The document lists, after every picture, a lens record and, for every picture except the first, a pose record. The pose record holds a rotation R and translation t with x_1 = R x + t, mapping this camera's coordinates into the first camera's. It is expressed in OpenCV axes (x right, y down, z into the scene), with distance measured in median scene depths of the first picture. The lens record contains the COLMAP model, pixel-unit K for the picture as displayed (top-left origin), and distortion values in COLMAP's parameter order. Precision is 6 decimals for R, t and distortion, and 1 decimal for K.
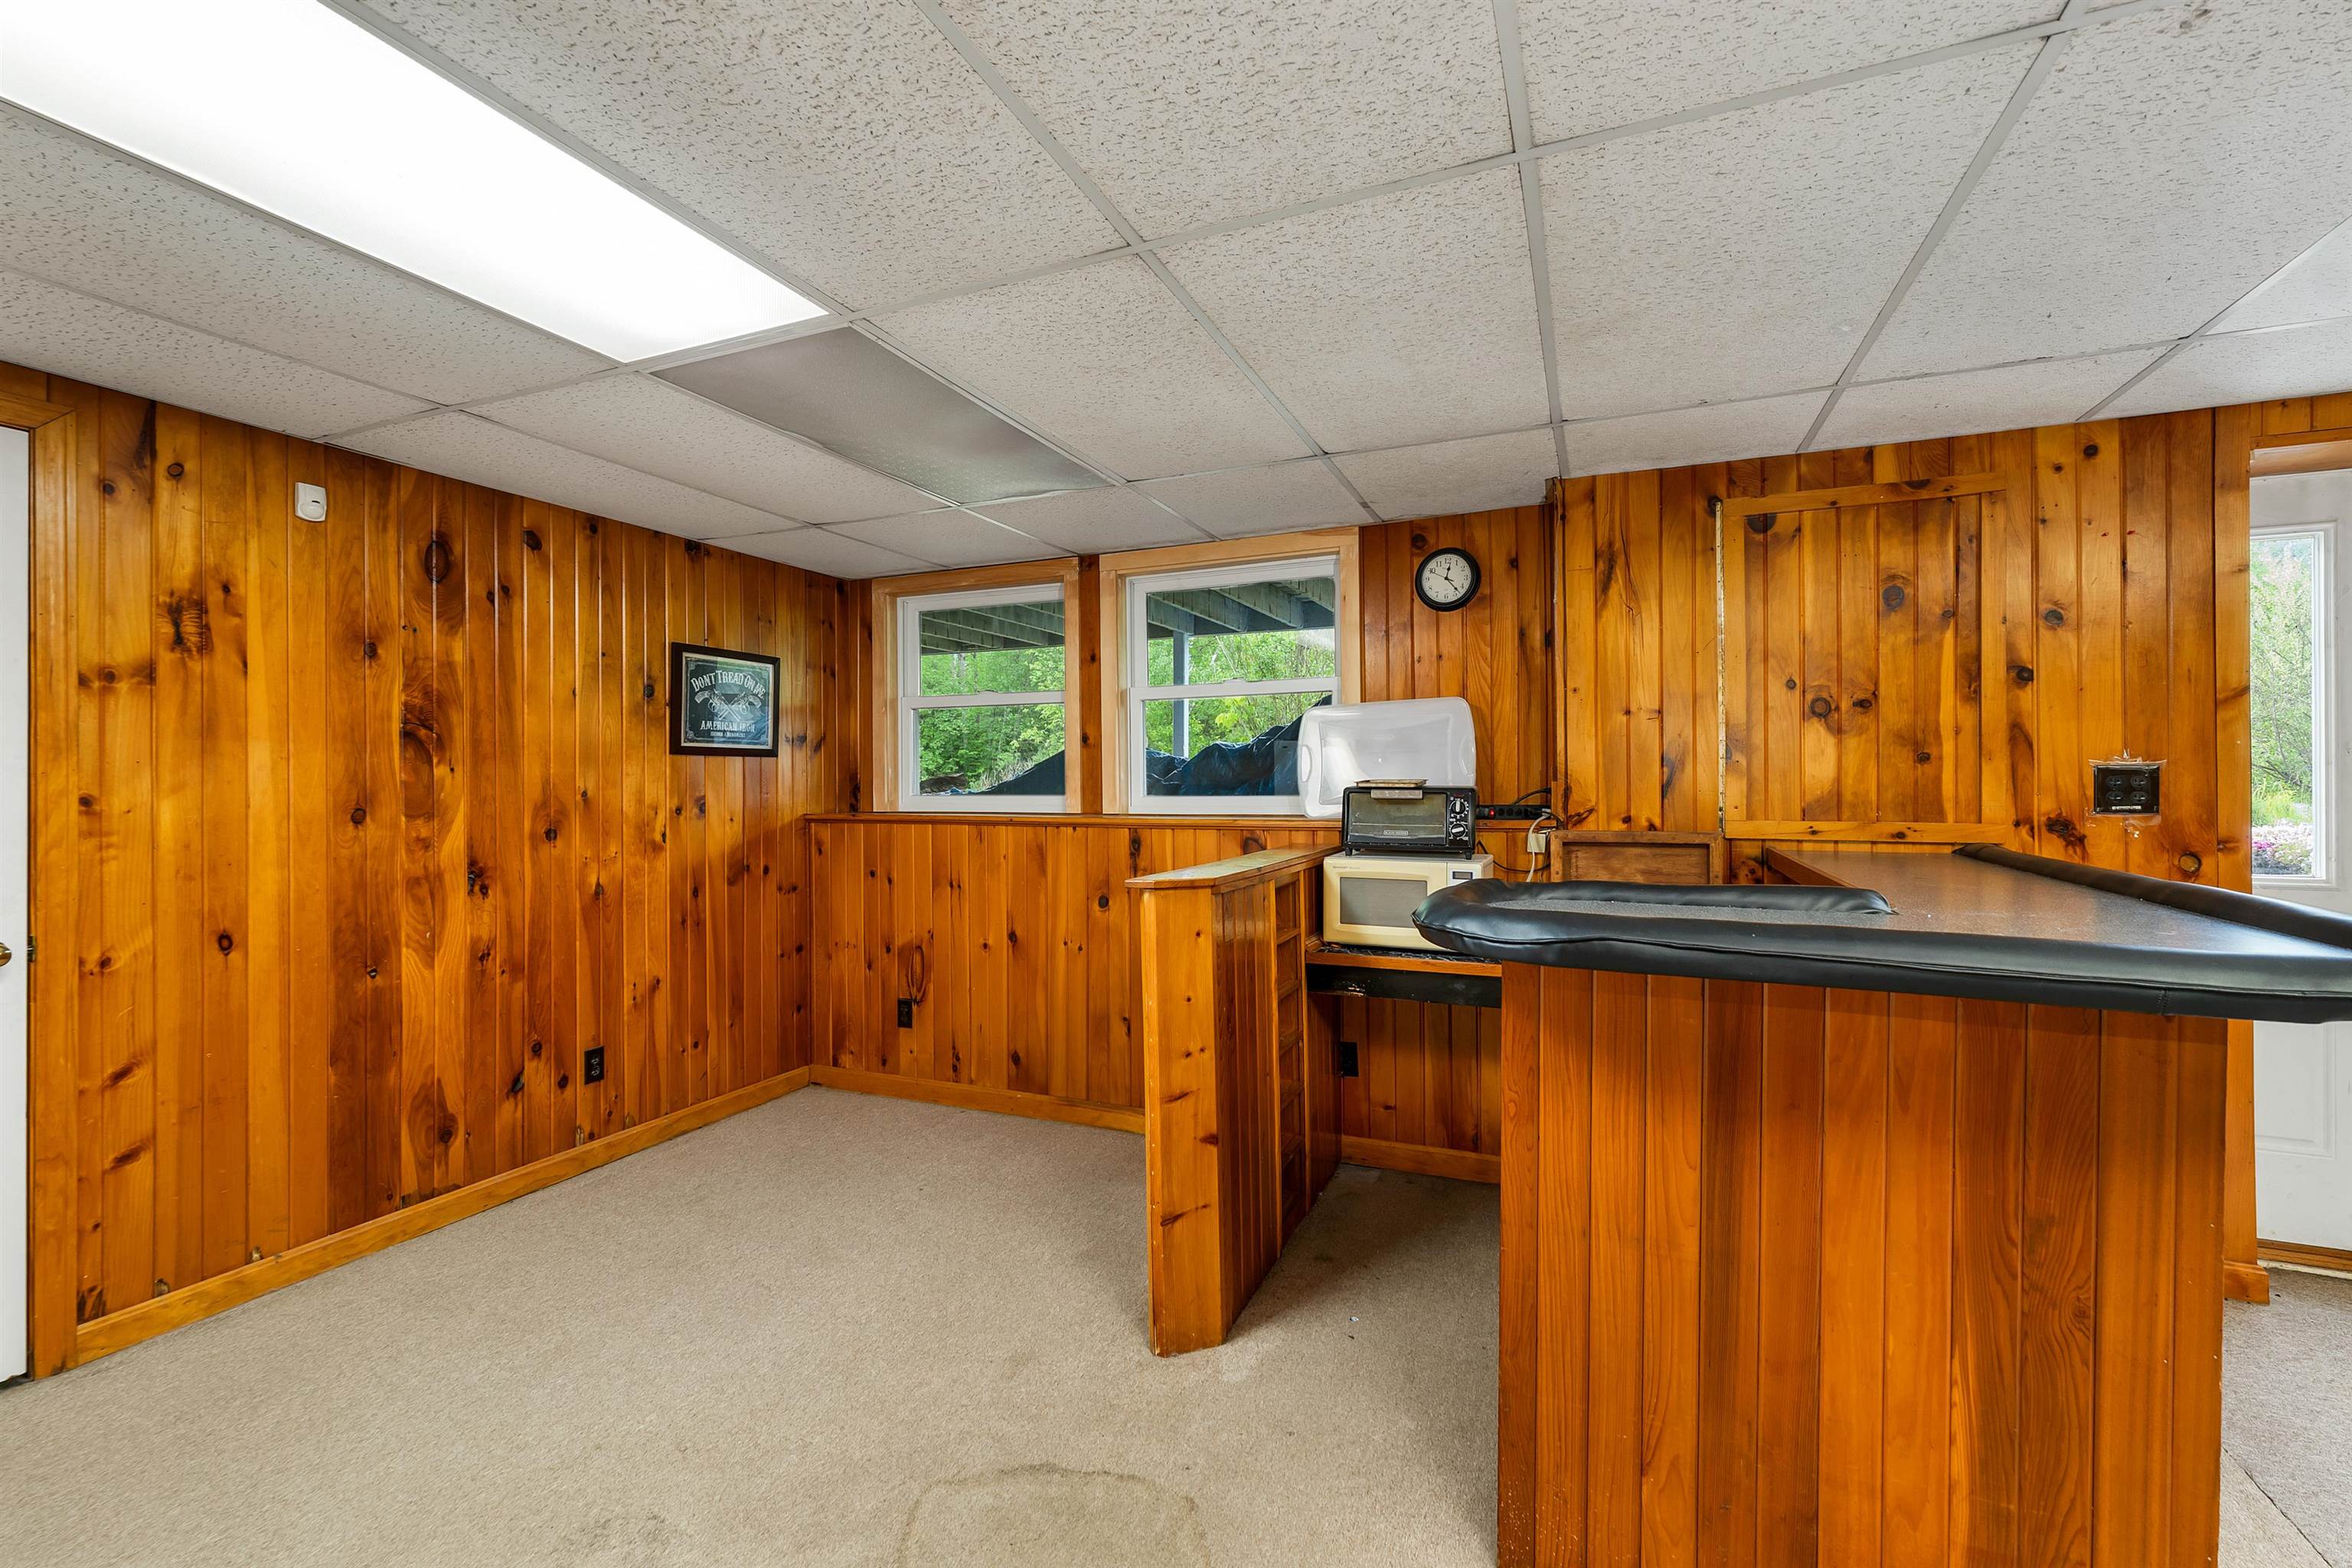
lens RADIAL K [[987.5, 0, 1156.5], [0, 987.5, 782.7], [0, 0, 1]] dist [-0.003966, 0.001445]
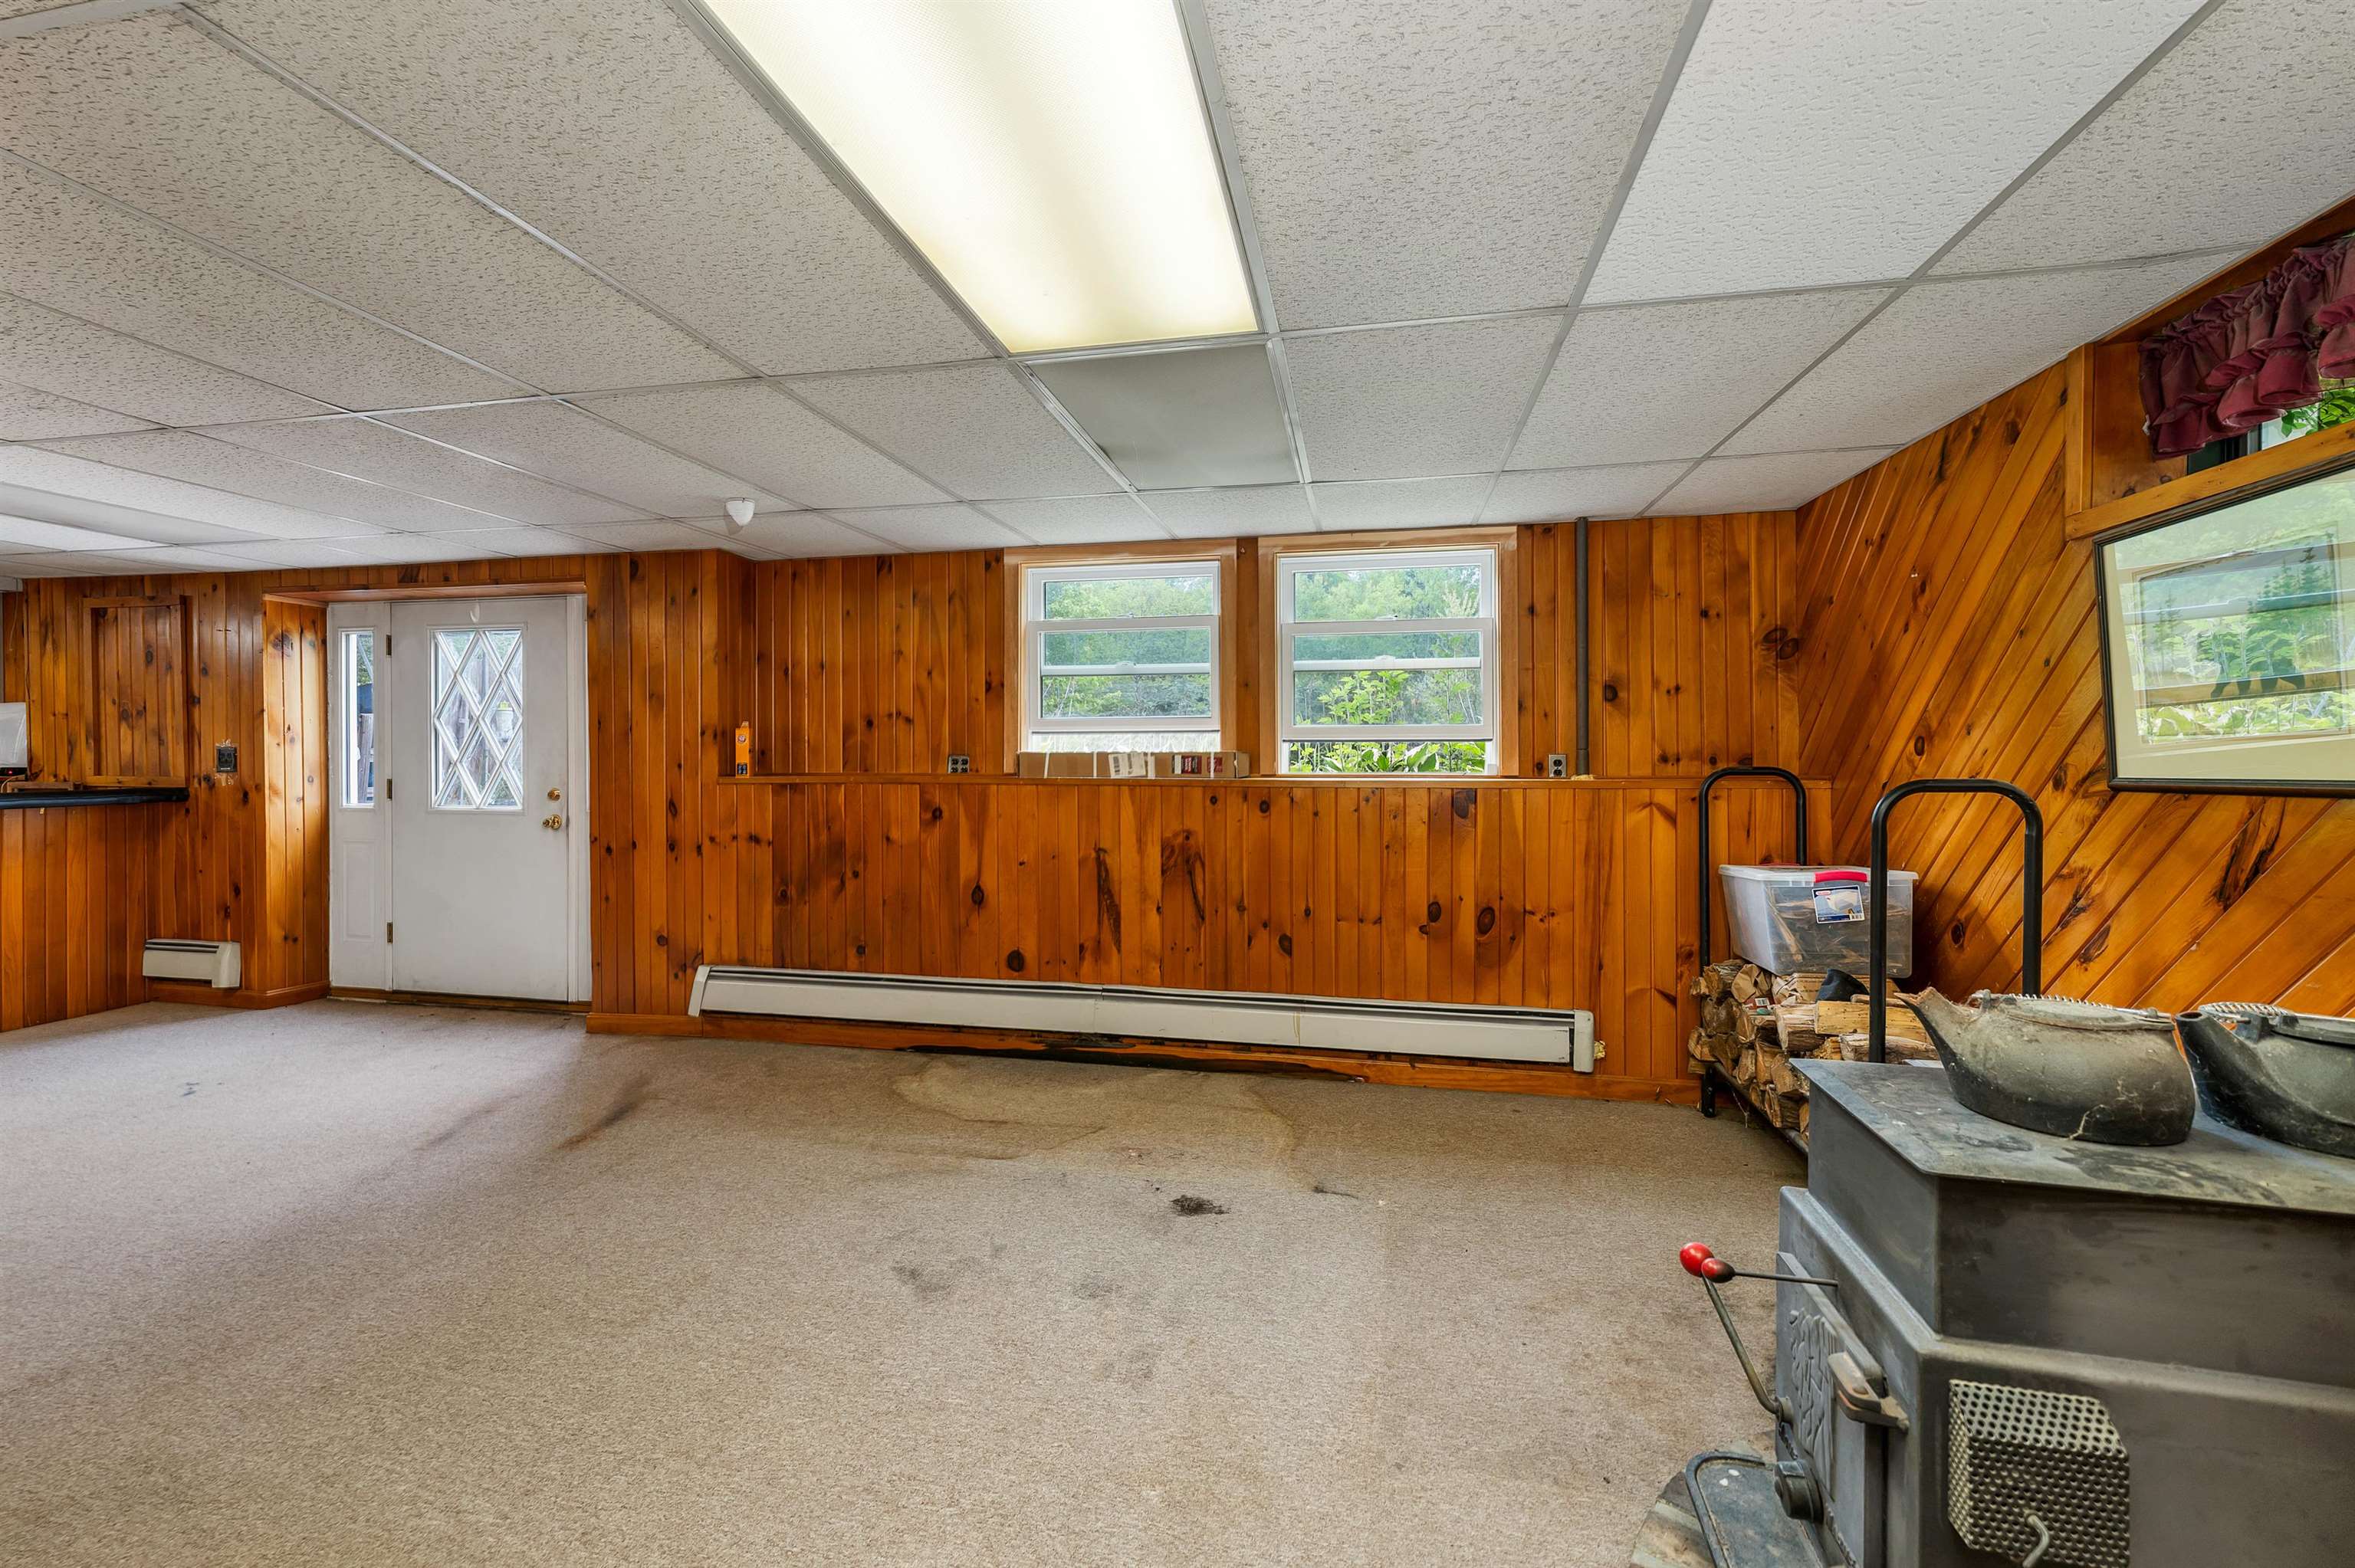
lens RADIAL K [[988.6, 0, 1174.1], [0, 988.6, 765.7], [0, 0, 1]] dist [-0.003966, 0.001445]
pose [[0.978891, 0.005552, 0.204307, 2.134990], [-0.006881, 0.999960, 0.005795, -0.004880], [-0.204267, -0.007078, 0.978890, -1.162580]]
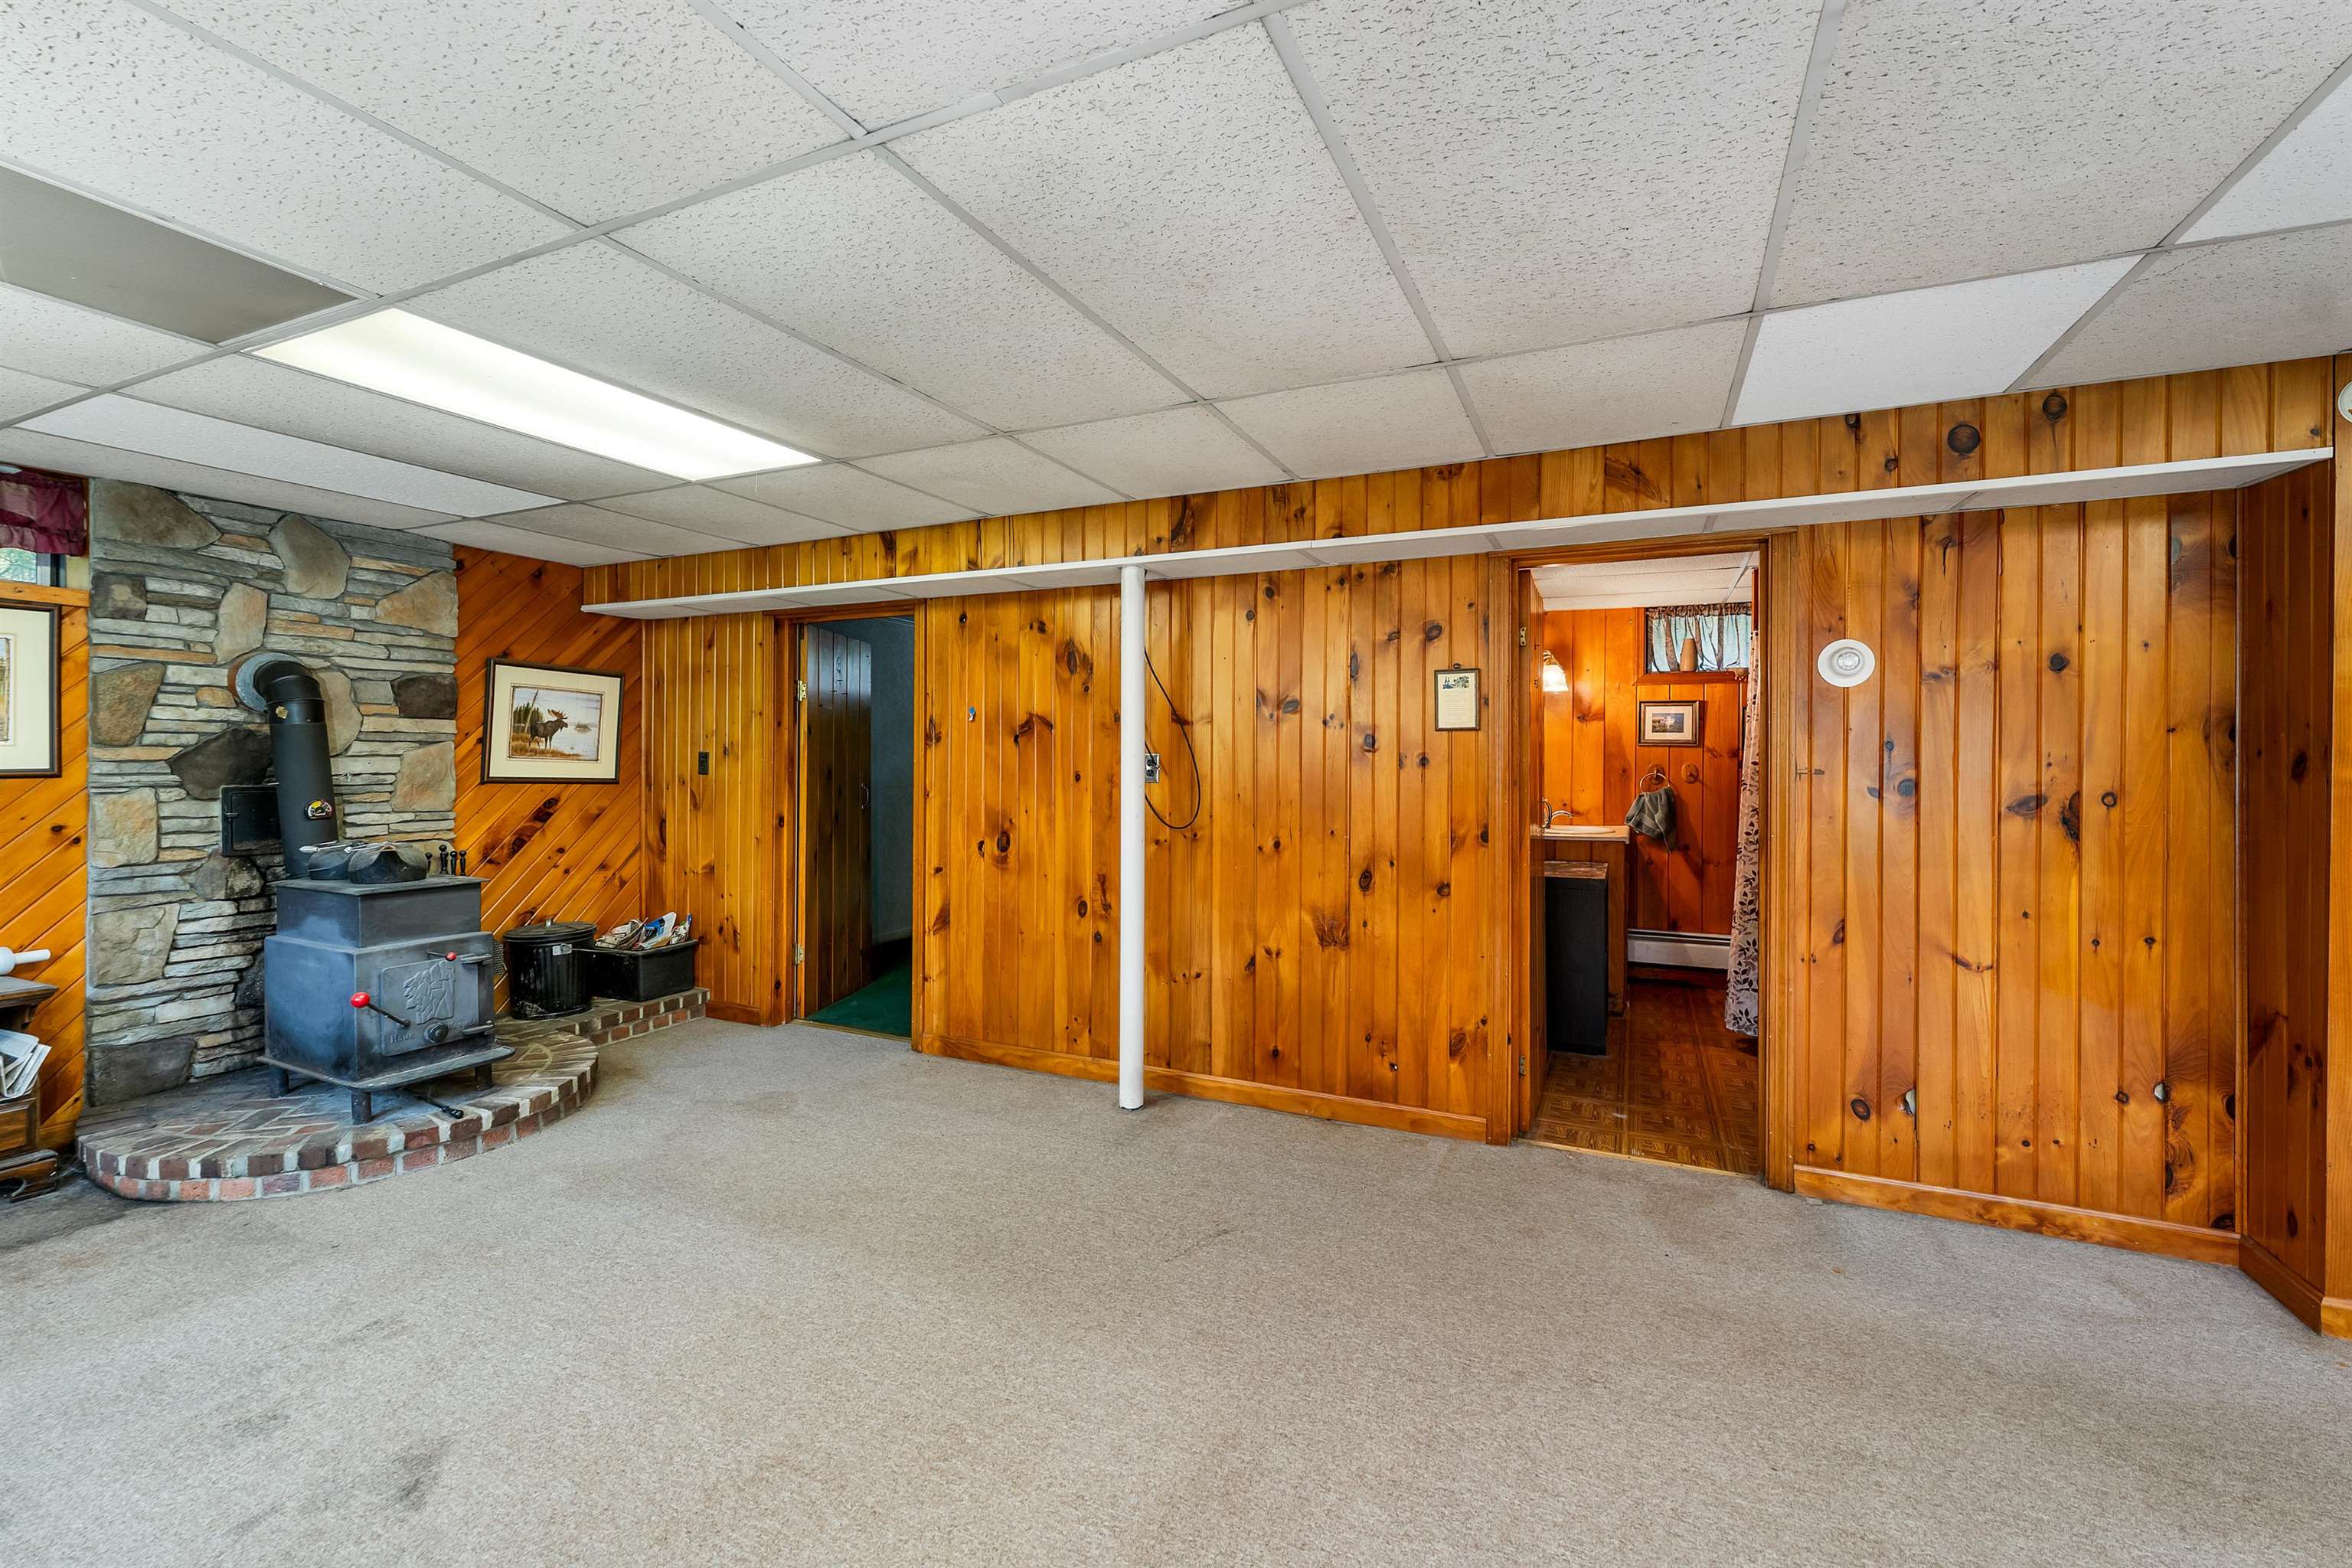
lens RADIAL K [[987.5, 0, 1161.7], [0, 987.5, 760.1], [0, 0, 1]] dist [-0.003966, 0.001445]
pose [[-0.999261, 0.000446, 0.038423, 1.607326], [0.000485, 0.999999, 0.000994, -0.007851], [-0.038422, 0.001012, -0.999261, 0.298808]]
